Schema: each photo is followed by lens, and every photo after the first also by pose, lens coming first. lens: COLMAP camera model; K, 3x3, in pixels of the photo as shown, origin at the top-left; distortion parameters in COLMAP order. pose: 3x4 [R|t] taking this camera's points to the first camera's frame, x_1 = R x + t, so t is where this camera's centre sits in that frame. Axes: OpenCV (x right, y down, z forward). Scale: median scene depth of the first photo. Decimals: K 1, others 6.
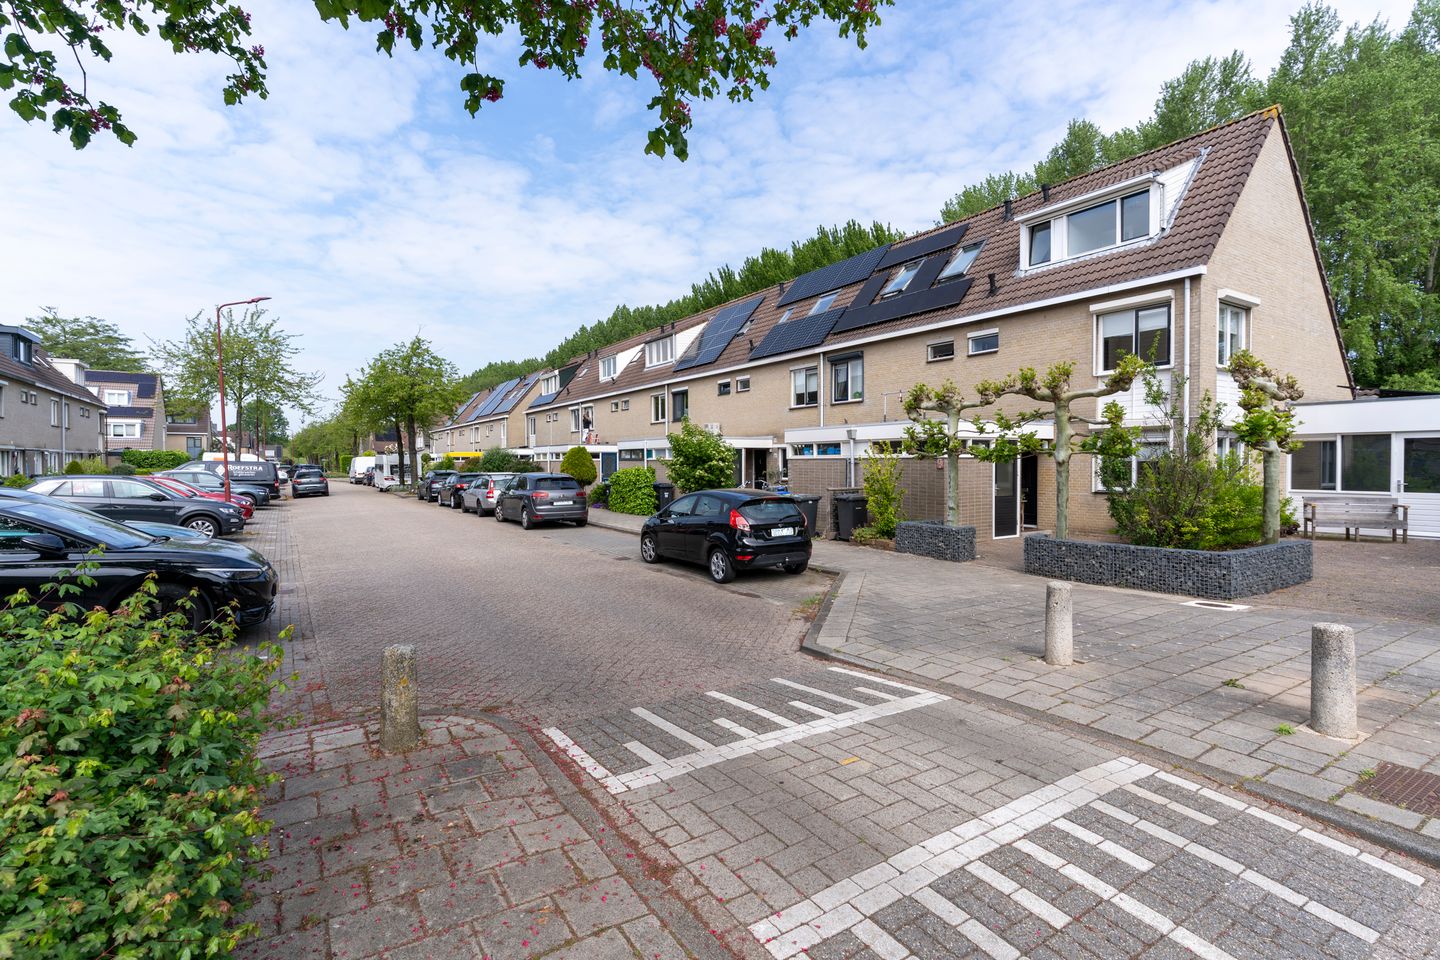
lens RADIAL K [[695.5, 0, 709.7], [0, 695.5, 475.7], [0, 0, 1]] dist [0.005648, -0.002449]
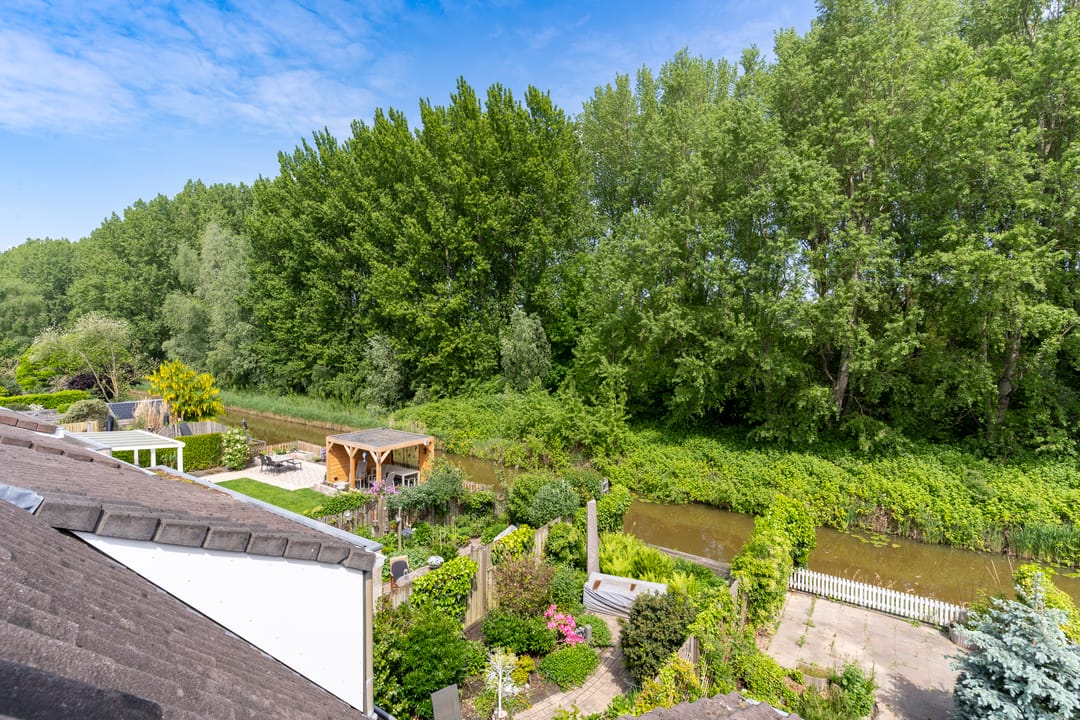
lens RADIAL K [[521.7, 0, 532.2], [0, 521.7, 358.5], [0, 0, 1]] dist [0.005648, -0.002449]
pose [[0.929382, -0.000297, 0.369120, 0.022016], [-0.005525, 0.999876, 0.014716, -0.056297], [-0.369079, -0.015716, 0.929265, 0.352798]]
